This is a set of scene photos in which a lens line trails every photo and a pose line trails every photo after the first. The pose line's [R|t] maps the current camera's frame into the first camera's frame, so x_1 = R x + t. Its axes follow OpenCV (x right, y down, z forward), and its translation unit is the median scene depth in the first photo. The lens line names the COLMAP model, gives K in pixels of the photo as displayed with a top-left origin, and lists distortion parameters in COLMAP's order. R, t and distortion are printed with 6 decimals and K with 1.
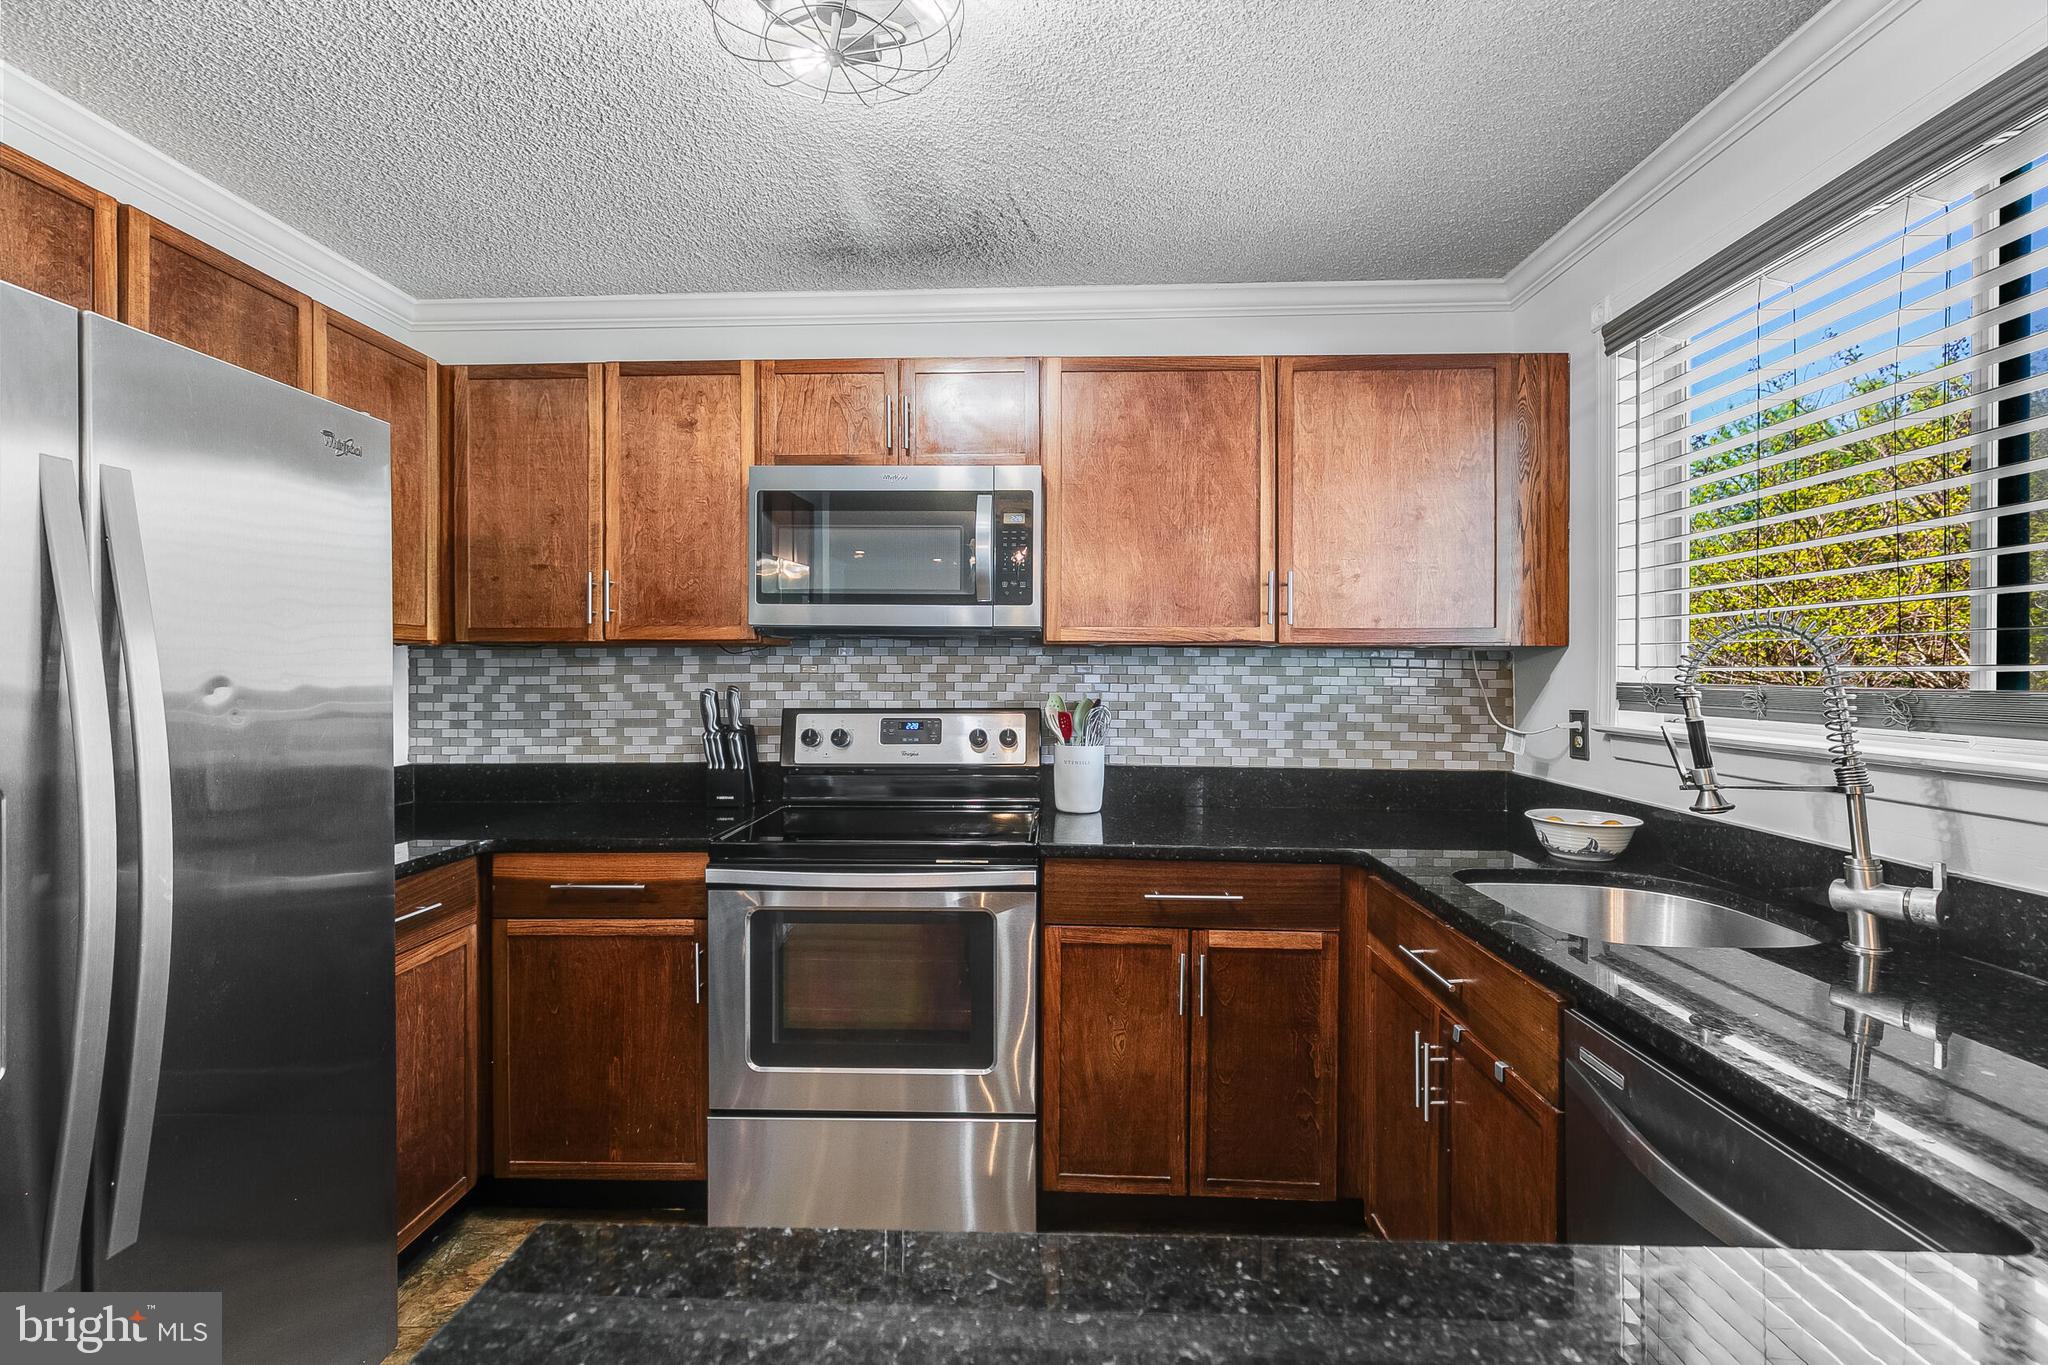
lens RADIAL K [[920.4, 0, 1024.0], [0, 920.4, 666.4], [0, 0, 1]] dist [0.009215, -0.001040]
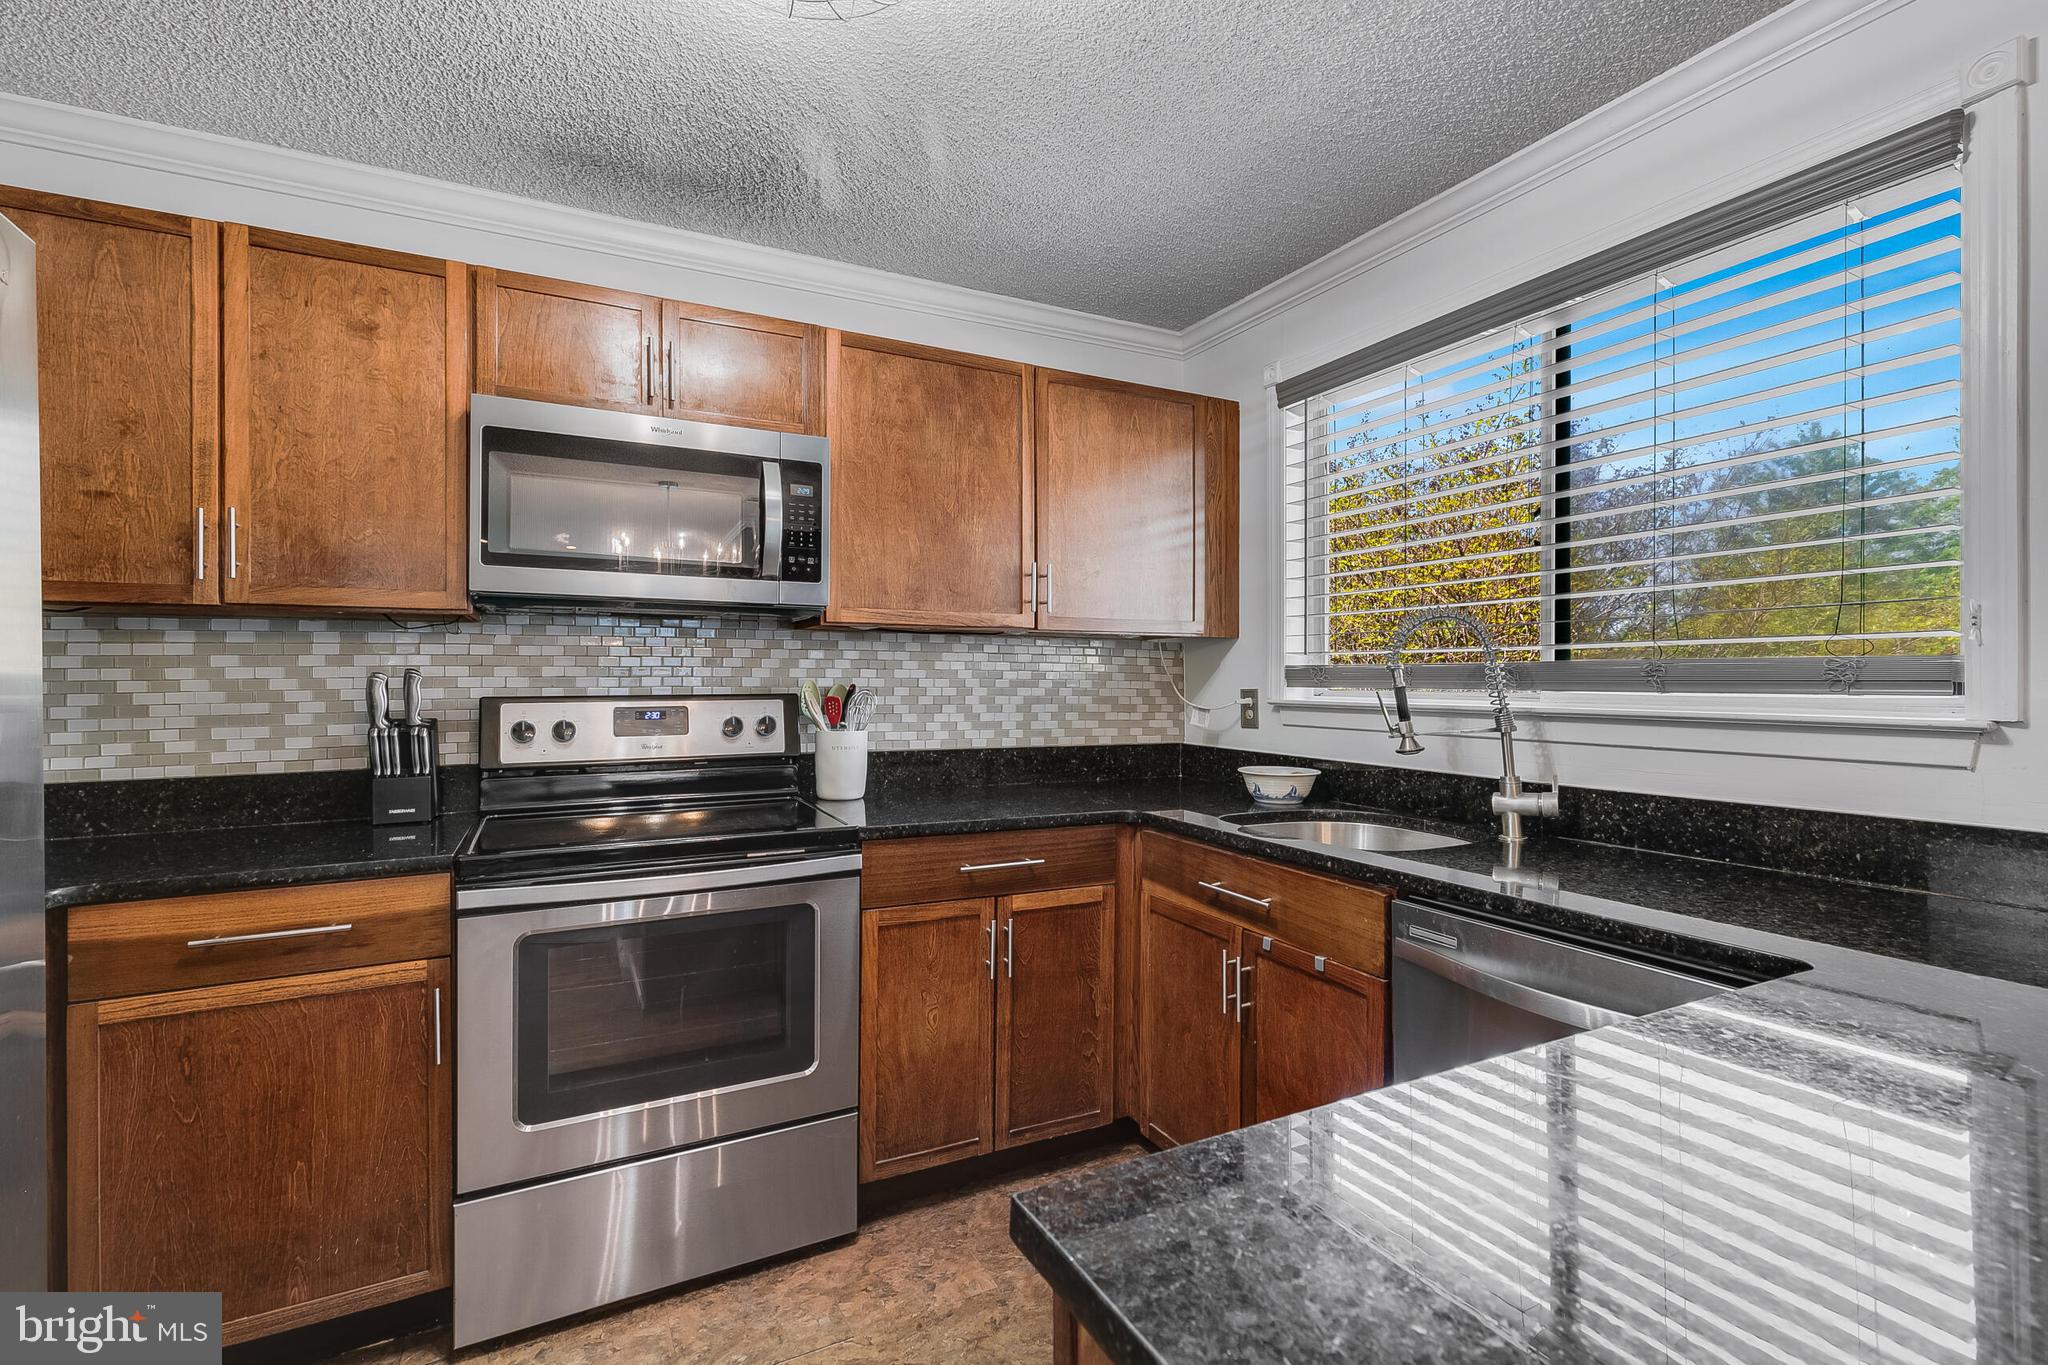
lens RADIAL K [[920.4, 0, 1022.6], [0, 920.4, 670.0], [0, 0, 1]] dist [0.009215, -0.001040]
pose [[0.875452, 0.002922, 0.483296, -0.262349], [-0.001497, 0.999993, -0.003335, 0.026031], [-0.483303, 0.002196, 0.875451, 0.057392]]
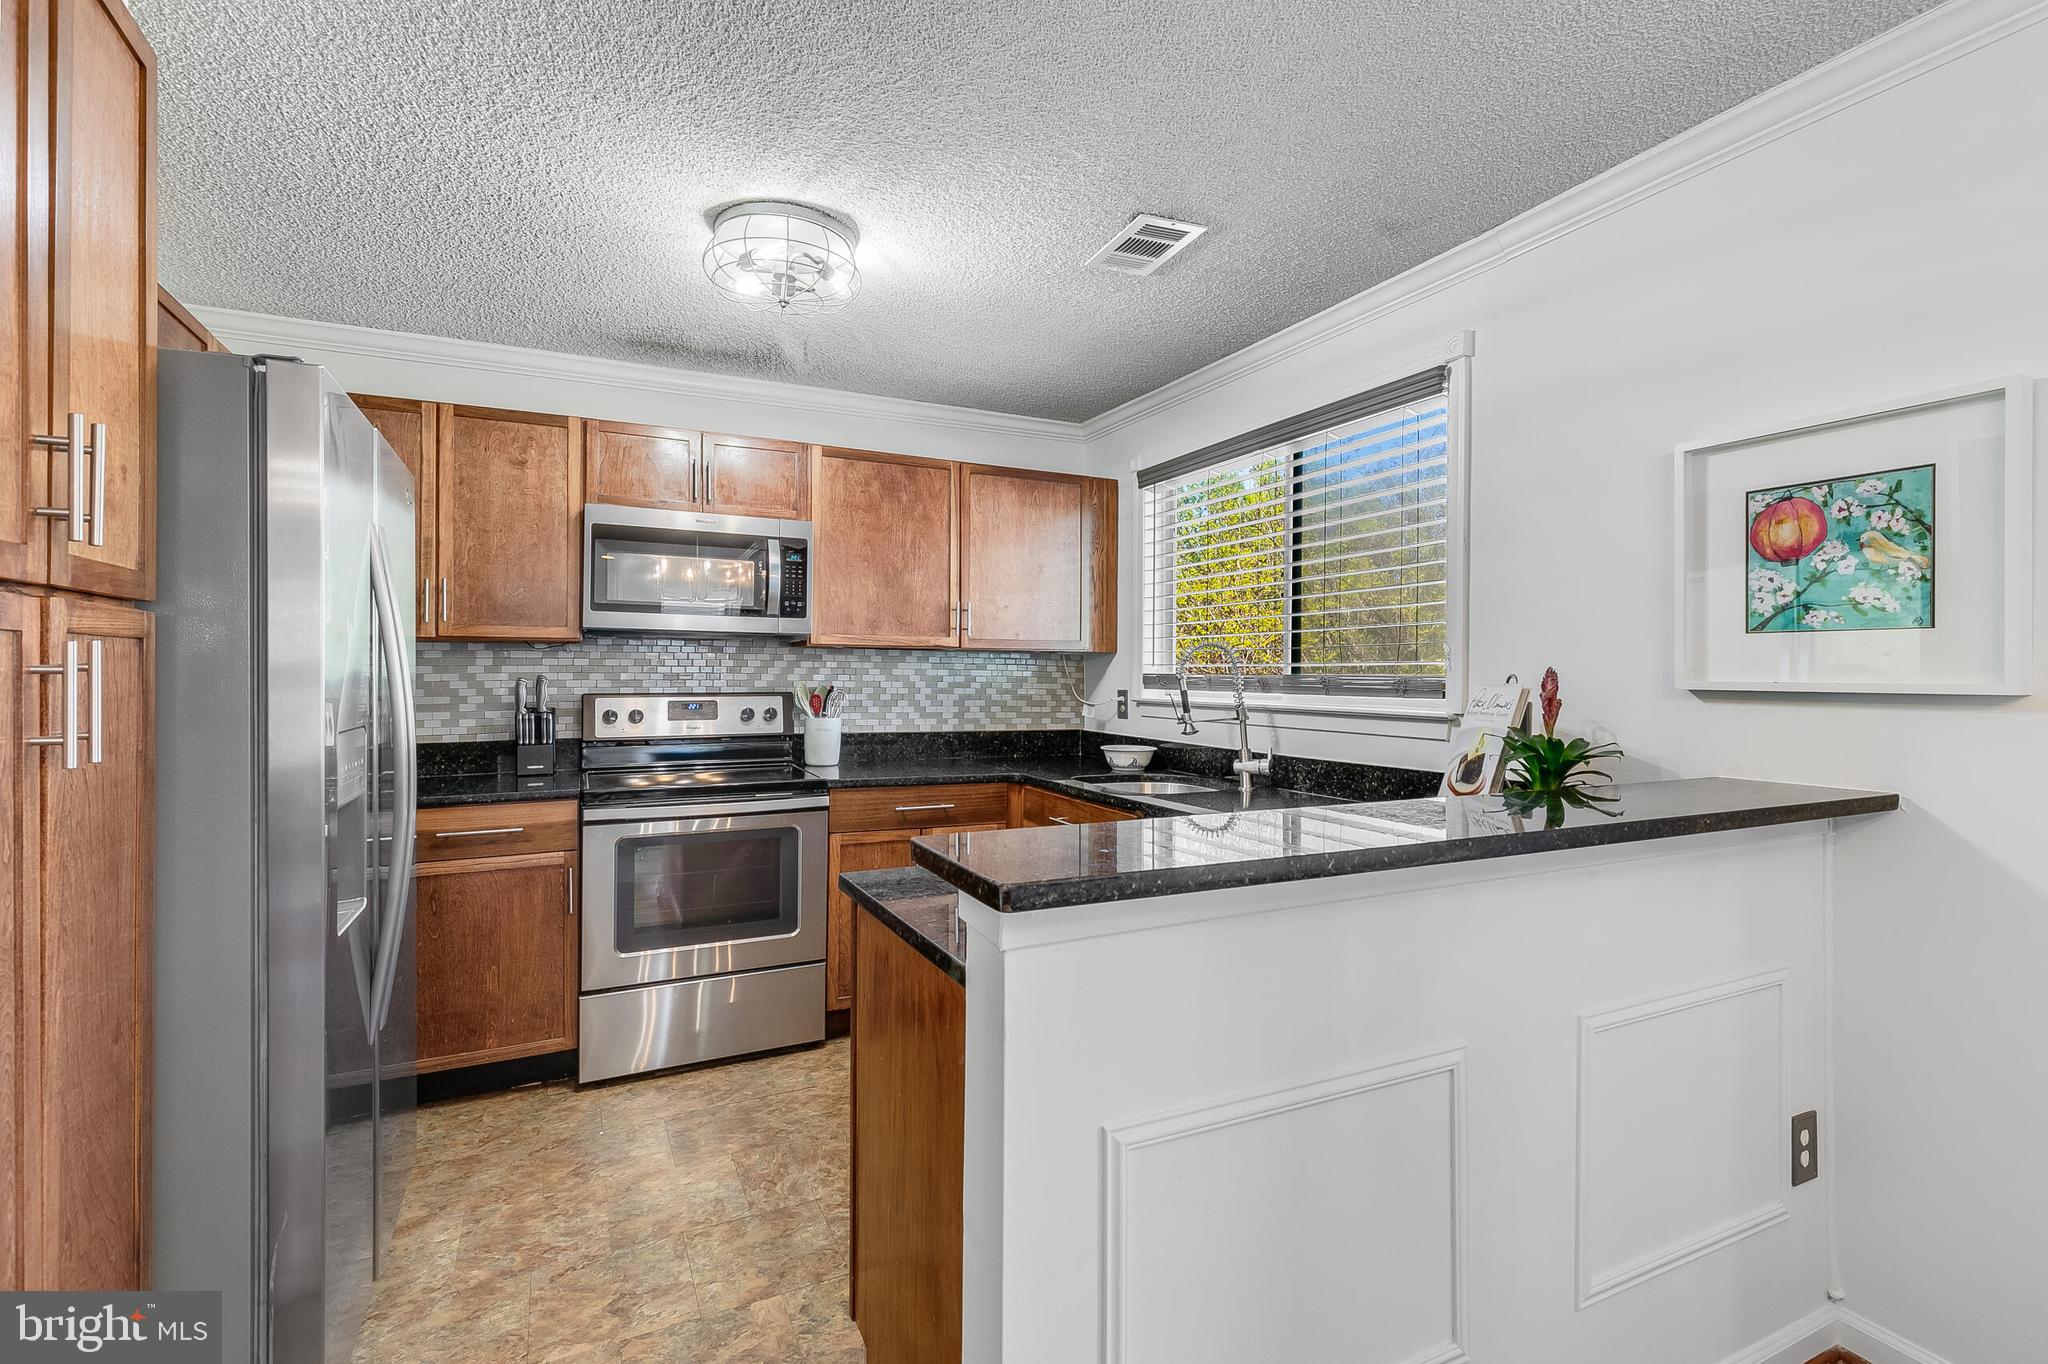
lens RADIAL K [[920.4, 0, 1019.4], [0, 920.4, 661.8], [0, 0, 1]] dist [0.009215, -0.001040]
pose [[0.886147, 0.008987, 0.463317, -0.350497], [-0.006776, 0.999956, -0.006438, 0.007394], [-0.463355, 0.002566, 0.886169, -0.412376]]
